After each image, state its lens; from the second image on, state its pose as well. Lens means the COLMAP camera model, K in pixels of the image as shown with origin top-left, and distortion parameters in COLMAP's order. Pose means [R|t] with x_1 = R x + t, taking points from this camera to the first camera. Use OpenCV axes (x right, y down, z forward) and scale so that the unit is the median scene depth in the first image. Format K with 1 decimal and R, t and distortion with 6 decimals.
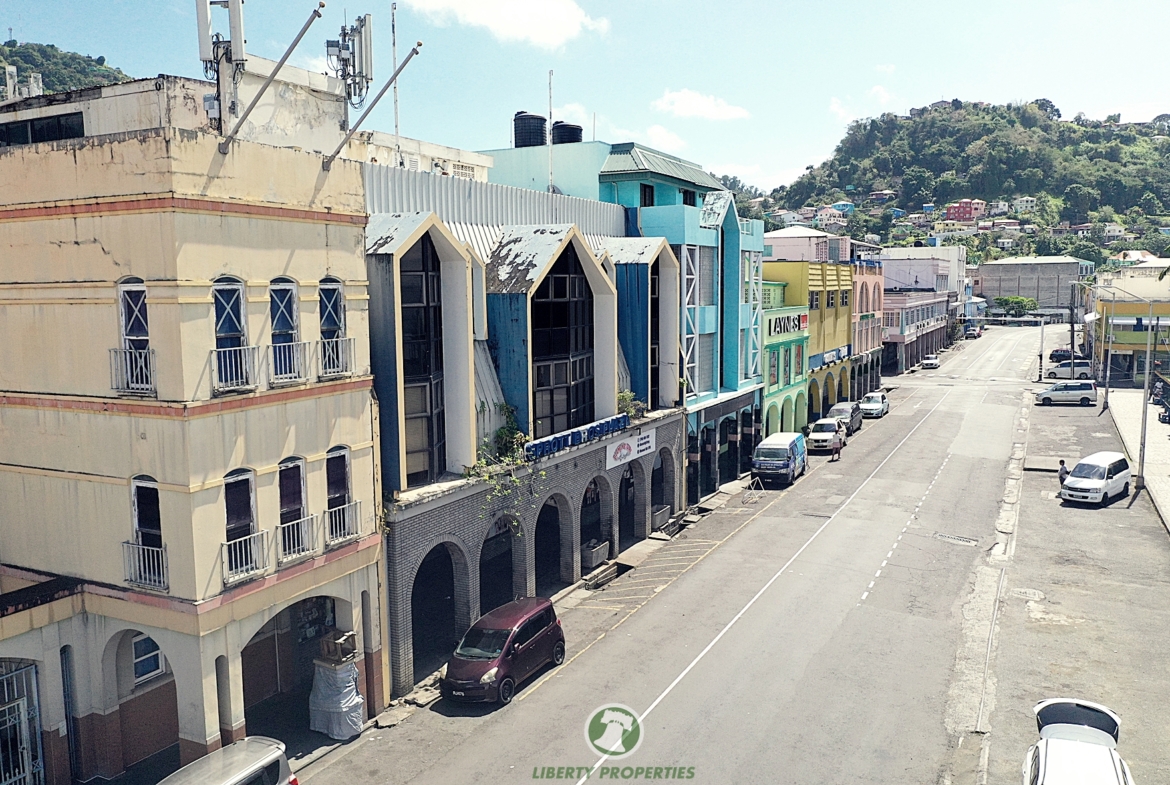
lens RADIAL K [[928.9, 0, 584.6], [0, 928.9, 394.8], [0, 0, 1]] dist [-0.003396, -0.002426]
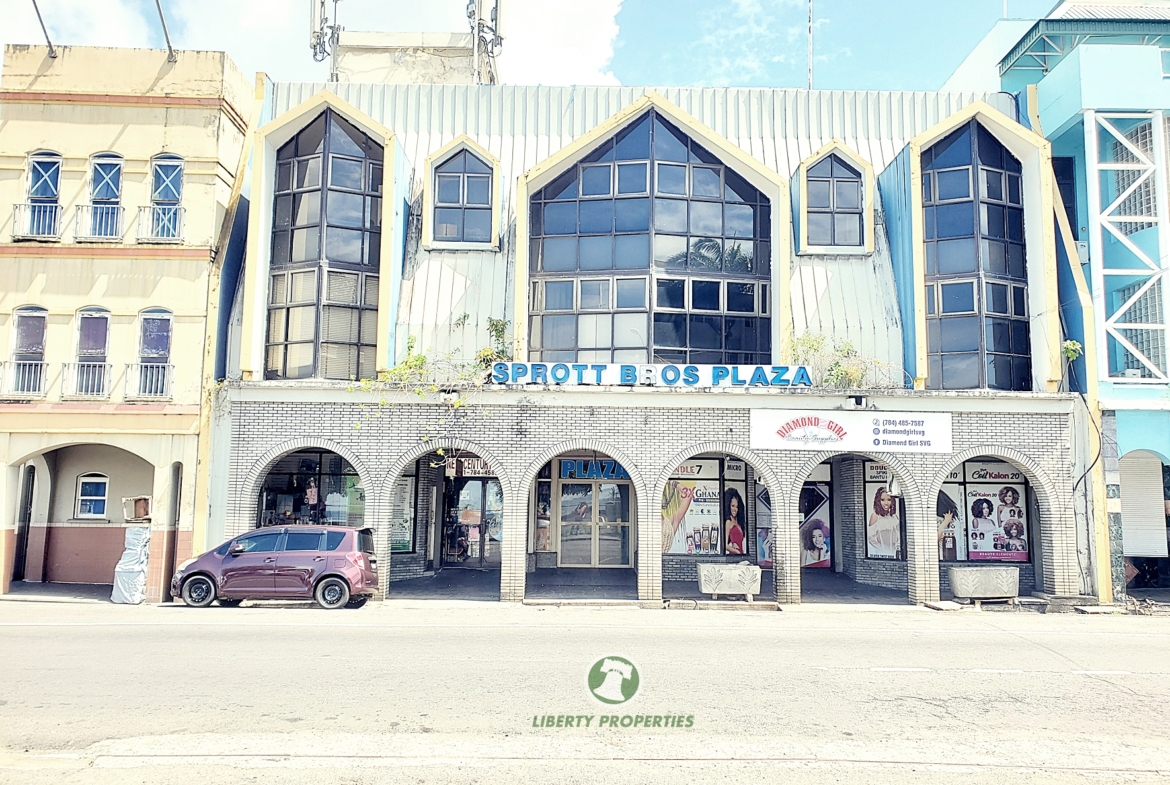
lens RADIAL K [[913.4, 0, 592.7], [0, 913.4, 395.7], [0, 0, 1]] dist [0.030206, -0.015190]
pose [[0.455453, -0.095289, -0.885145, 0.403998], [-0.122224, 0.978148, -0.168191, 0.124509], [0.881830, 0.184790, 0.433854, 0.468825]]
